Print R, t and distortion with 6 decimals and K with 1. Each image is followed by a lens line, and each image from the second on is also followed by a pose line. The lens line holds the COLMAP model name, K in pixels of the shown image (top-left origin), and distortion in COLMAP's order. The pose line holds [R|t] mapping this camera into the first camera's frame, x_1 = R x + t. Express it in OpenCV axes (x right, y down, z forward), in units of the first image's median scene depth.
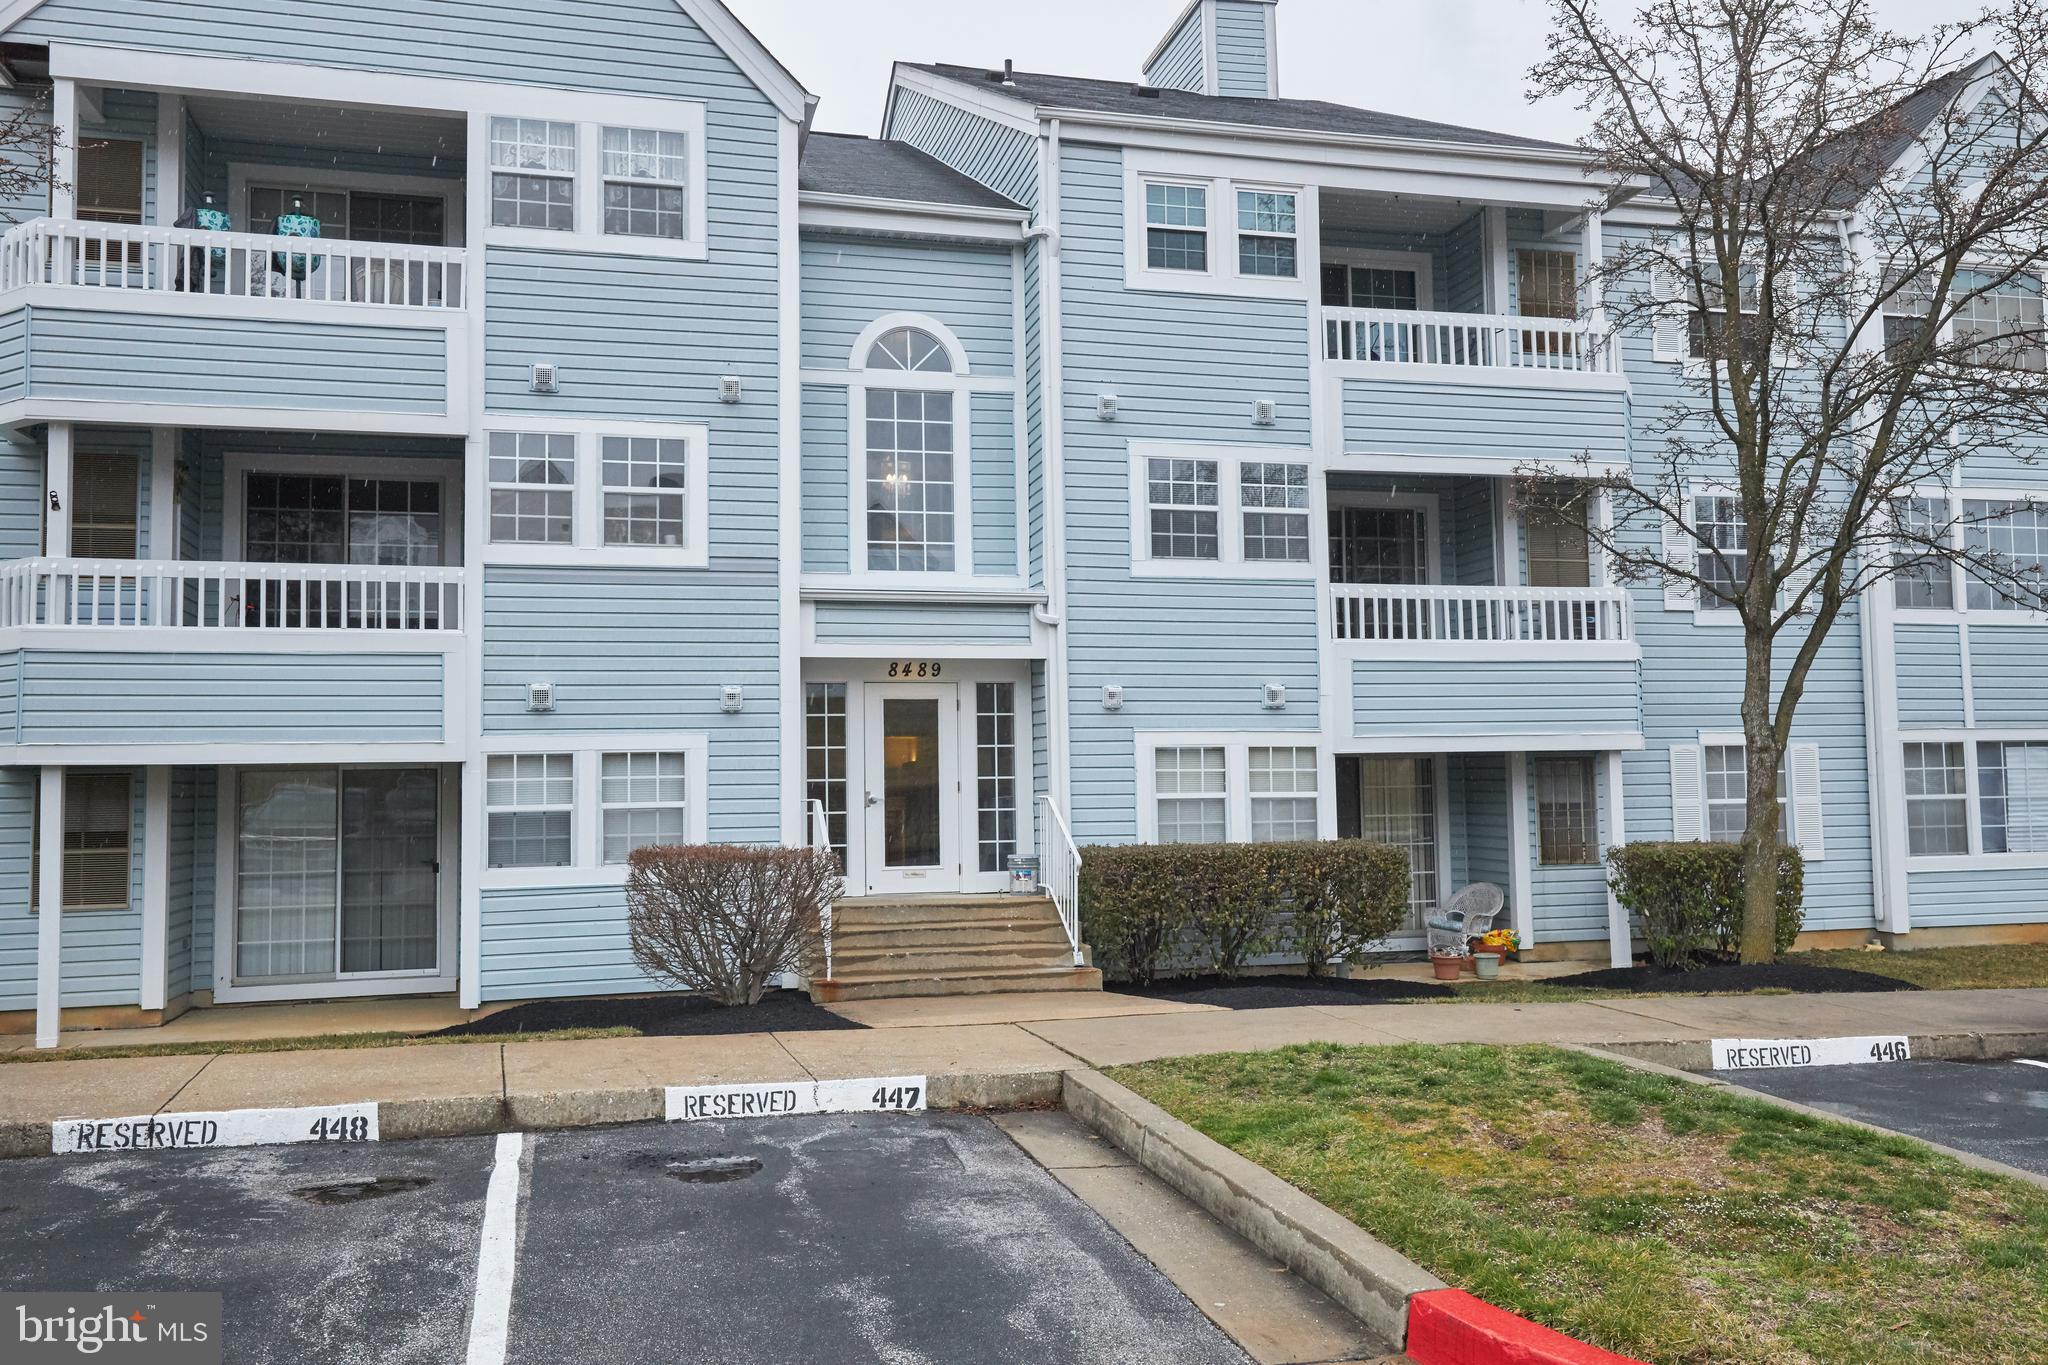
lens RADIAL K [[1645.3, 0, 1024.0], [0, 1645.3, 682.5], [0, 0, 1]] dist [0.017697, 0.011681]
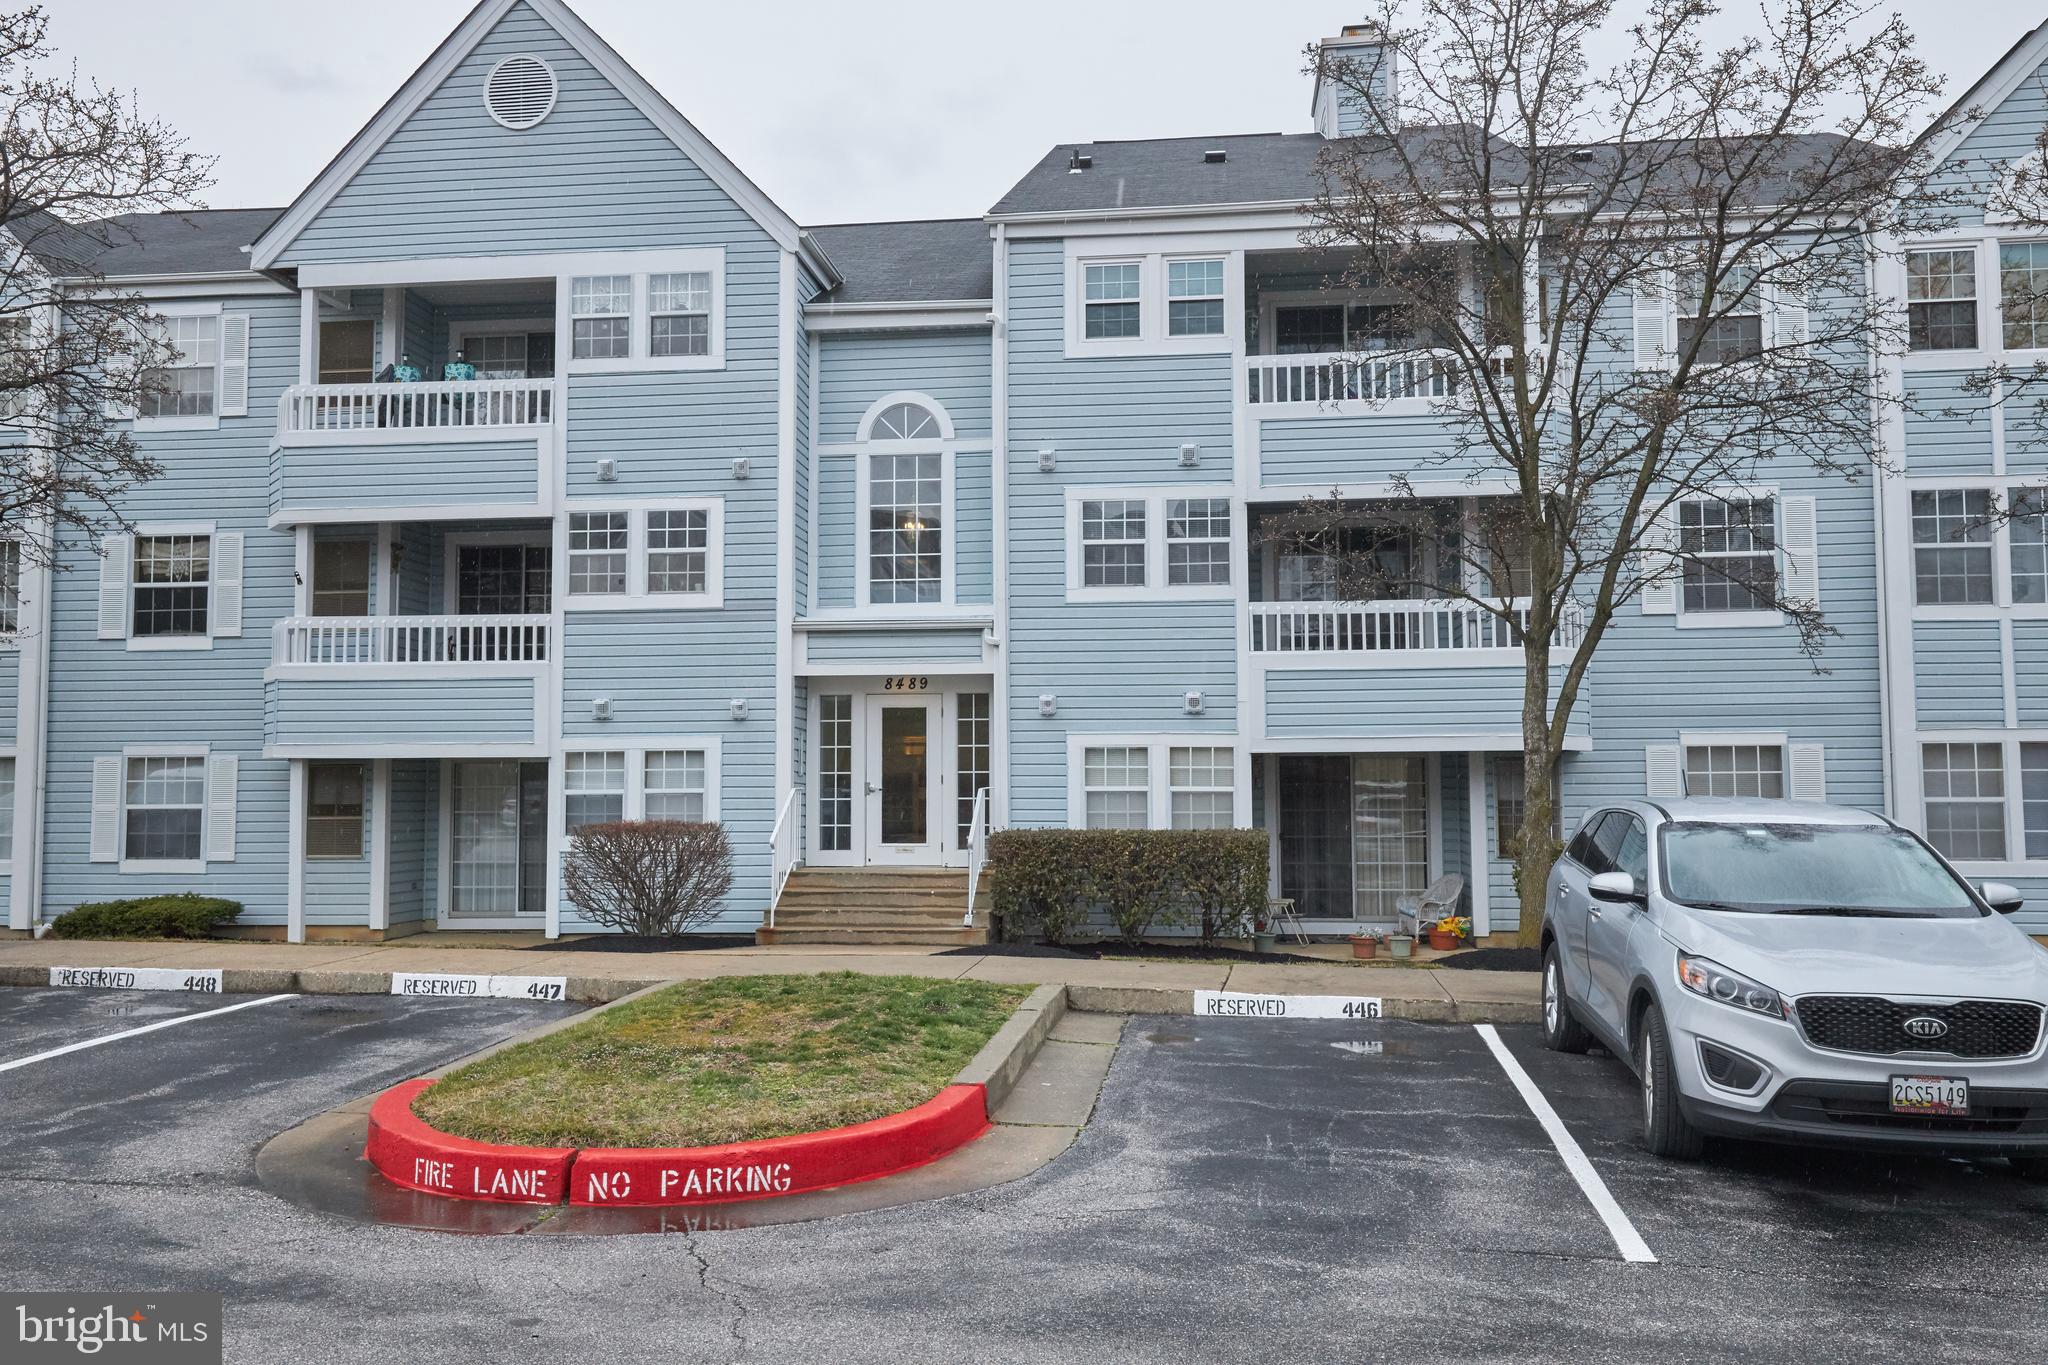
lens RADIAL K [[1645.3, 0, 1024.0], [0, 1645.3, 682.5], [0, 0, 1]] dist [0.017697, 0.011681]
pose [[0.932686, -0.011664, -0.360501, 0.466607], [0.013440, 0.999907, 0.002421, -0.010497], [0.360439, -0.007103, 0.932756, -0.114629]]
